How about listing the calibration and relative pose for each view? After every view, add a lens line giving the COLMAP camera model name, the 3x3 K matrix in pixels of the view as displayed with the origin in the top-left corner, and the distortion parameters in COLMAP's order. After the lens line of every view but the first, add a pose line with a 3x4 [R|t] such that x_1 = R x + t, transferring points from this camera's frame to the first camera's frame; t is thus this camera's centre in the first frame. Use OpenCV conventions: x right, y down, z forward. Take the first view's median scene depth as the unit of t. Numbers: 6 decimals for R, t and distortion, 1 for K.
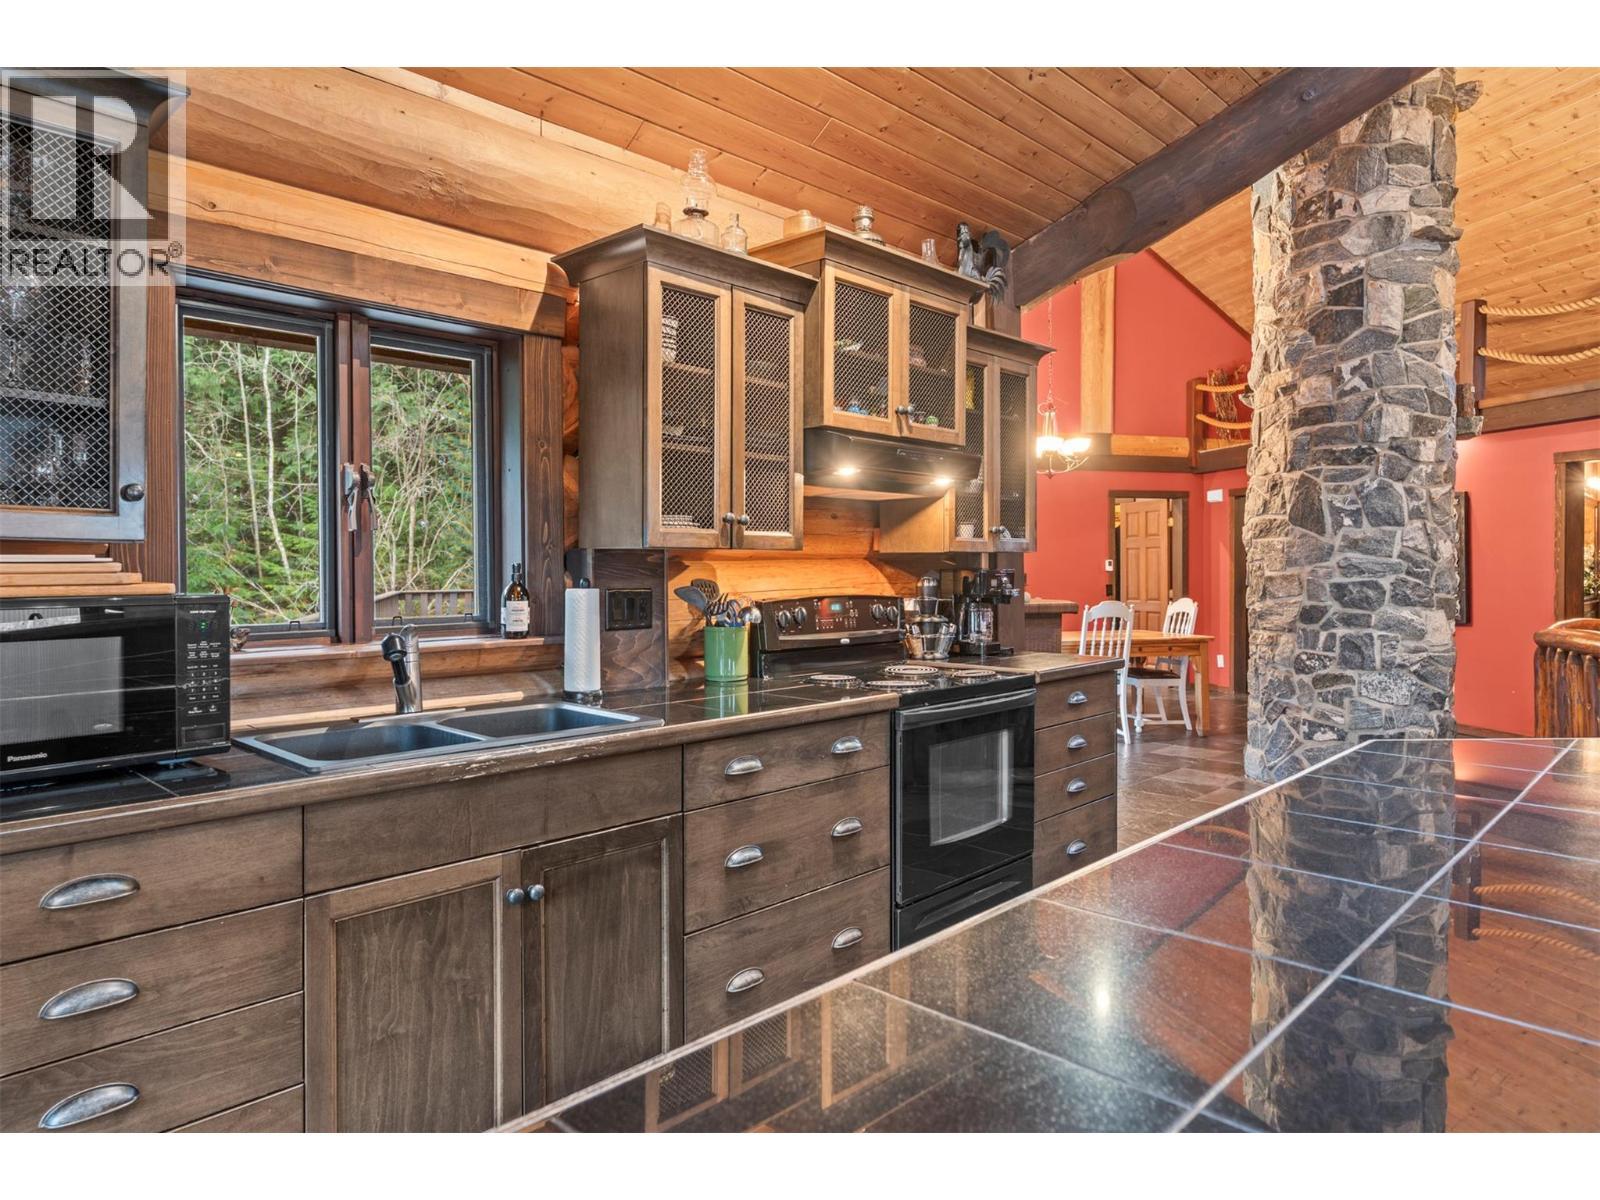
lens RADIAL K [[1019.3, 0, 775.7], [0, 1019.3, 572.6], [0, 0, 1]] dist [0.007771, -0.004000]
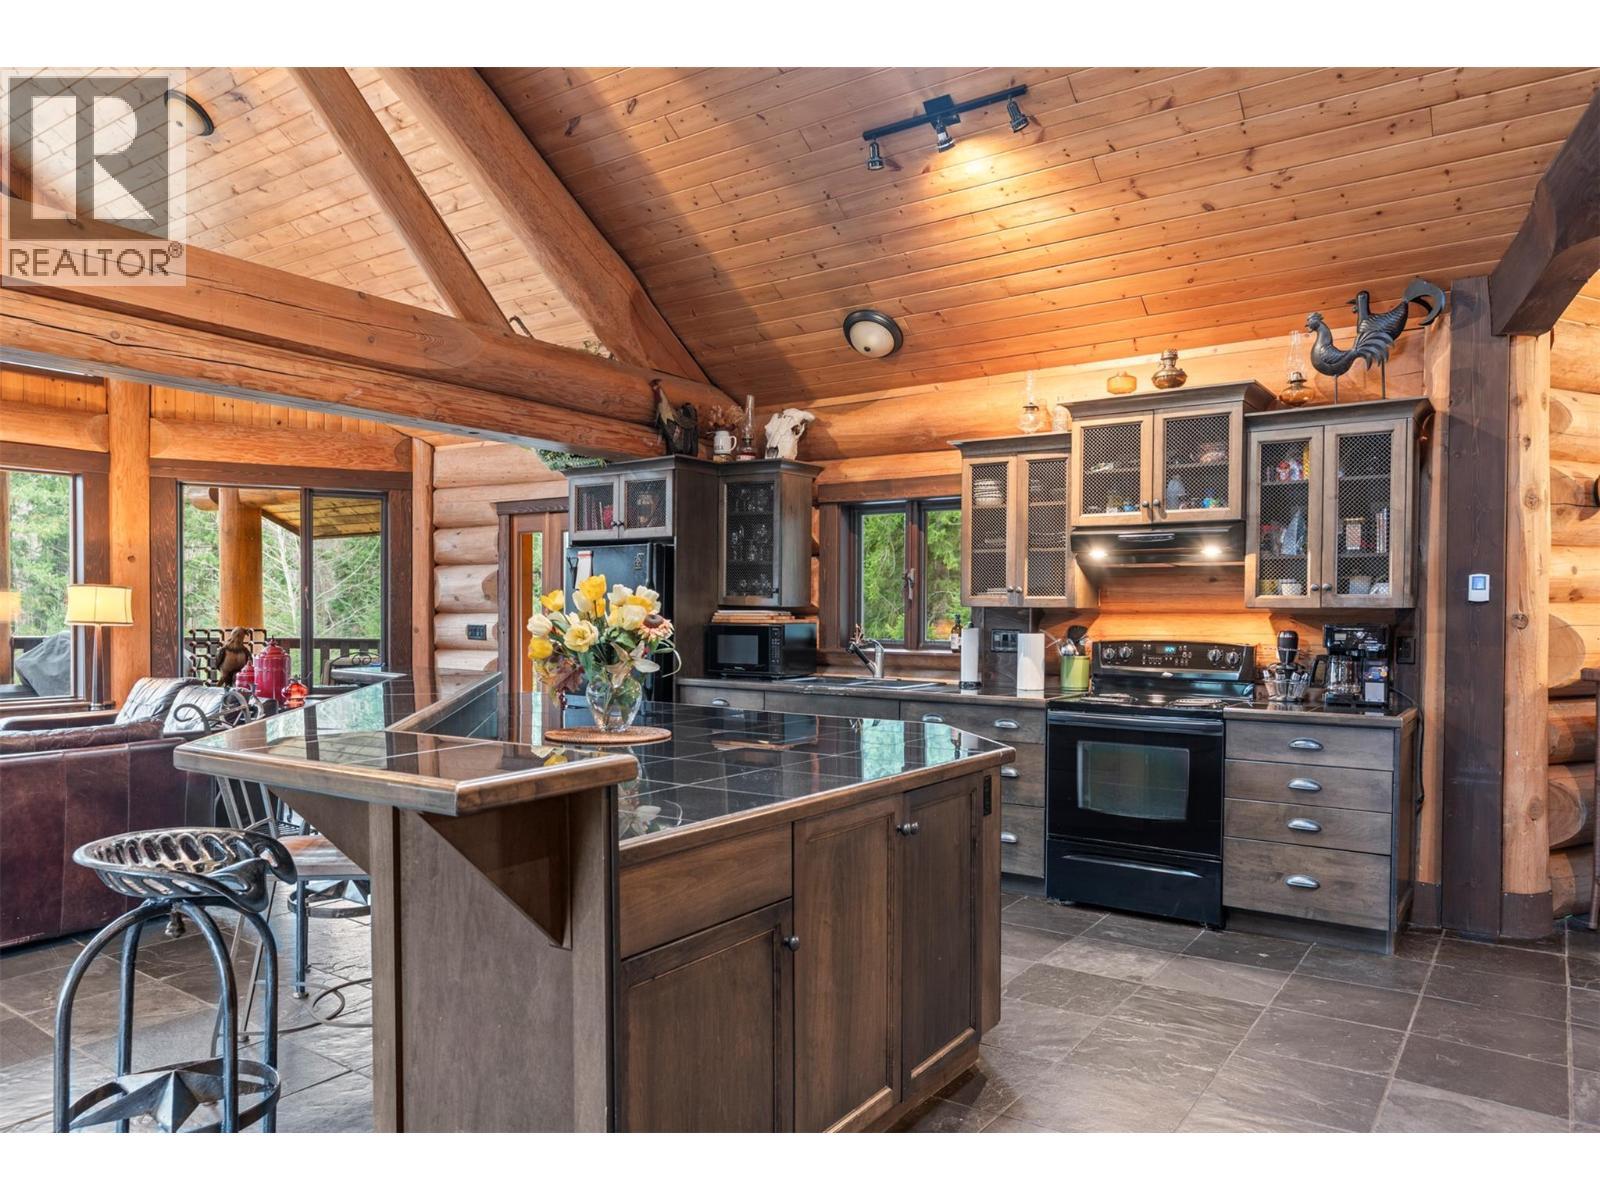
lens RADIAL K [[1039.2, 0, 809.0], [0, 1039.2, 624.6], [0, 0, 1]] dist [-0.005140, 0.000648]
pose [[0.161010, 0.015997, -0.986823, 0.896096], [-0.015493, 0.999786, 0.013679, -0.006727], [0.986831, 0.013087, 0.161223, 0.210630]]
